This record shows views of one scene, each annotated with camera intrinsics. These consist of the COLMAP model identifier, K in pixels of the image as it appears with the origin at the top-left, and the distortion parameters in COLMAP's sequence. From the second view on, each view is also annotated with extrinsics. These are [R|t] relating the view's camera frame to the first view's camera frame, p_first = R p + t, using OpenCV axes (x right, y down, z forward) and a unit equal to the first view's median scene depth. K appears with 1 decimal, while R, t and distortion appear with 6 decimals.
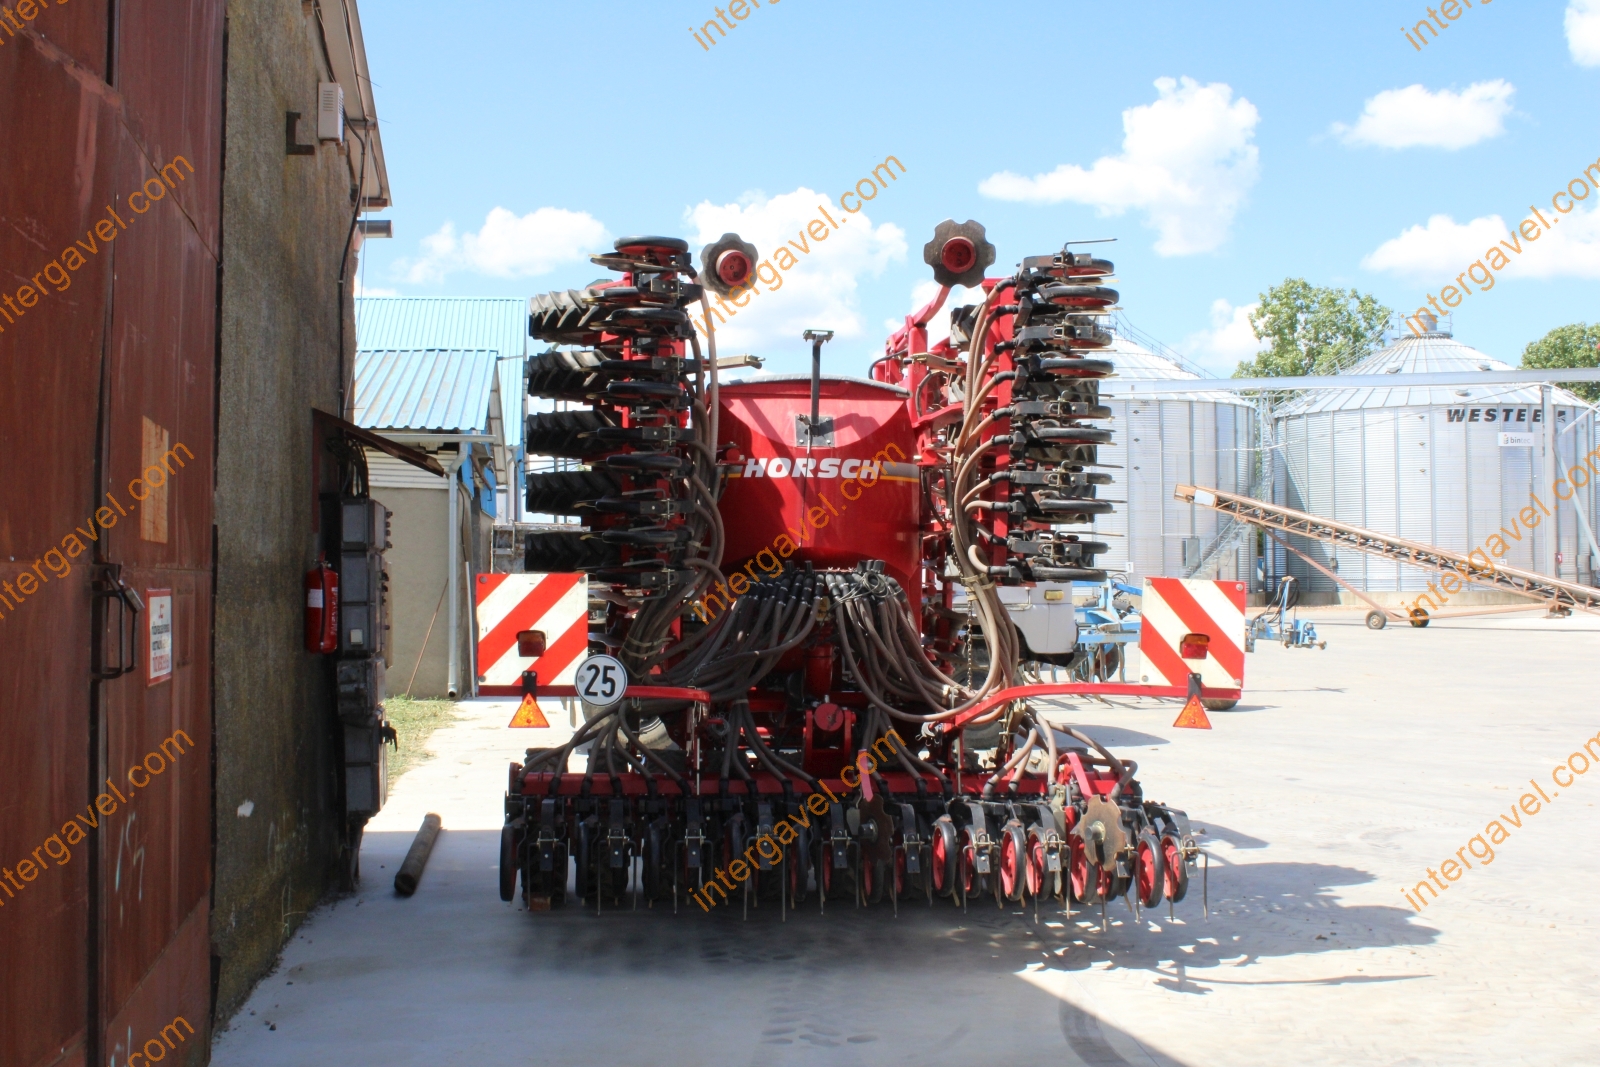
lens RADIAL K [[1832.2, 0, 800.0], [0, 1832.2, 533.5], [0, 0, 1]] dist [-0.009330, -0.001086]
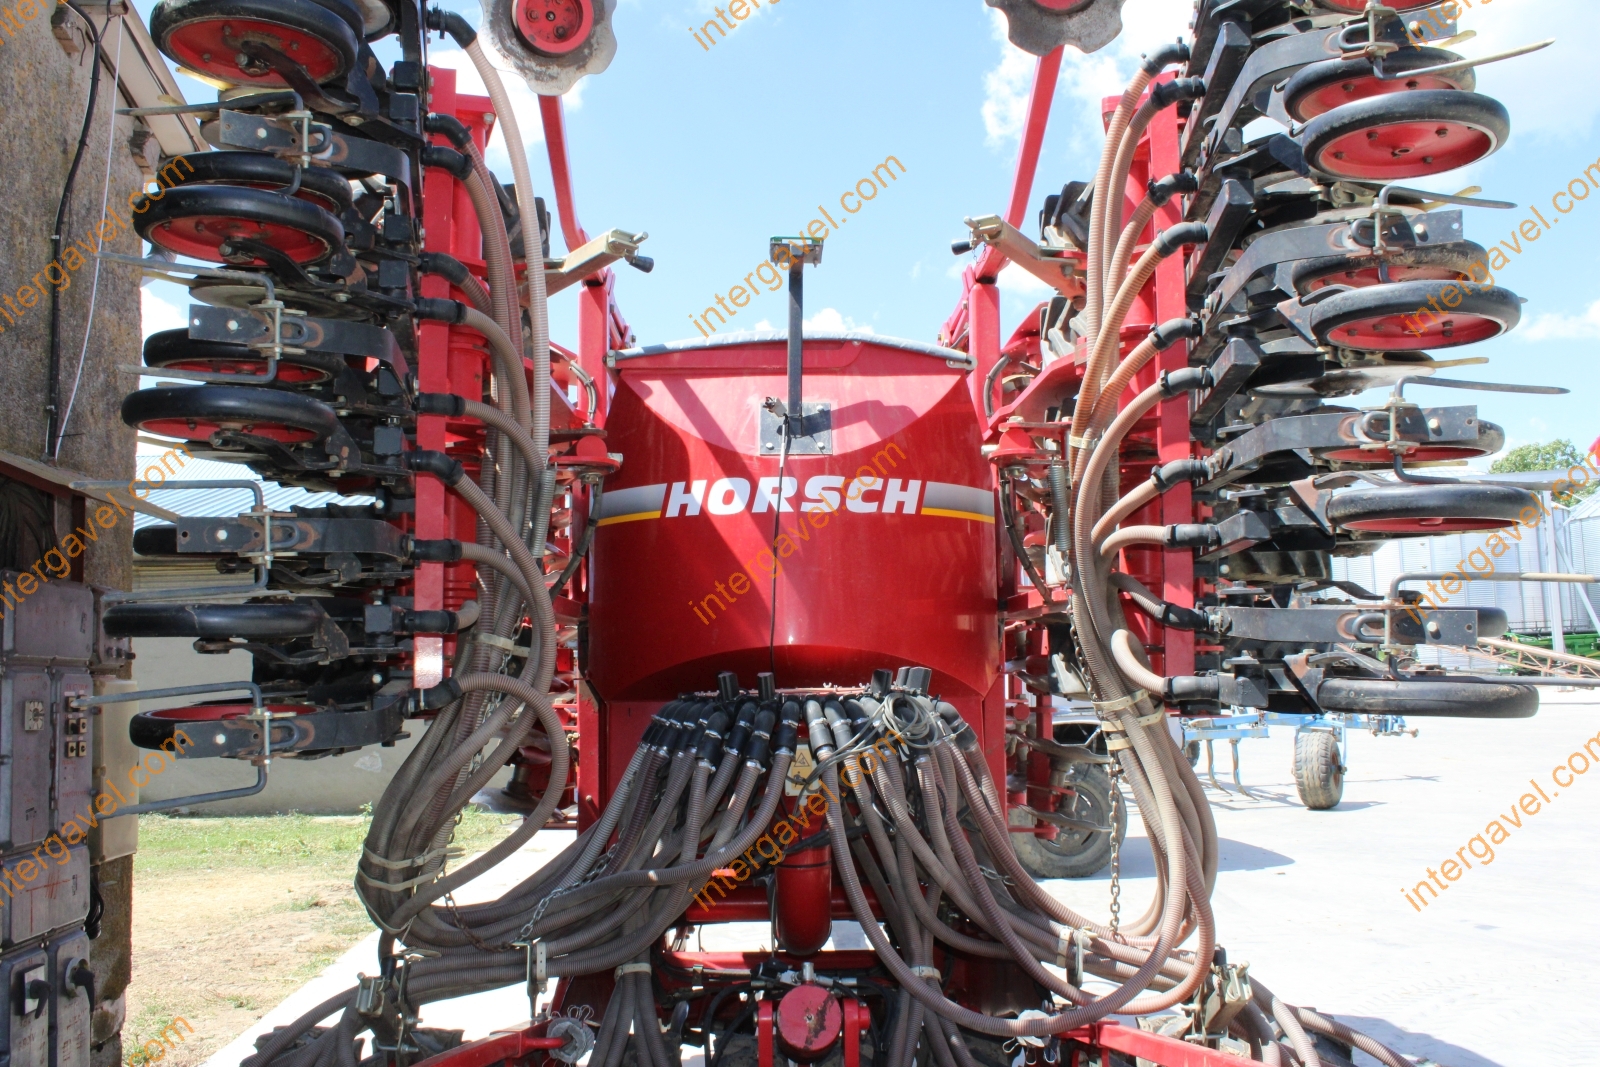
lens RADIAL K [[1327.1, 0, 800.0], [0, 1327.1, 533.5], [0, 0, 1]] dist [-0.150809, 0.001098]
pose [[0.996318, -0.031802, -0.079619, 0.039529], [0.025241, 0.996305, -0.082090, 0.006792], [0.081936, 0.079778, 0.993439, 0.621718]]
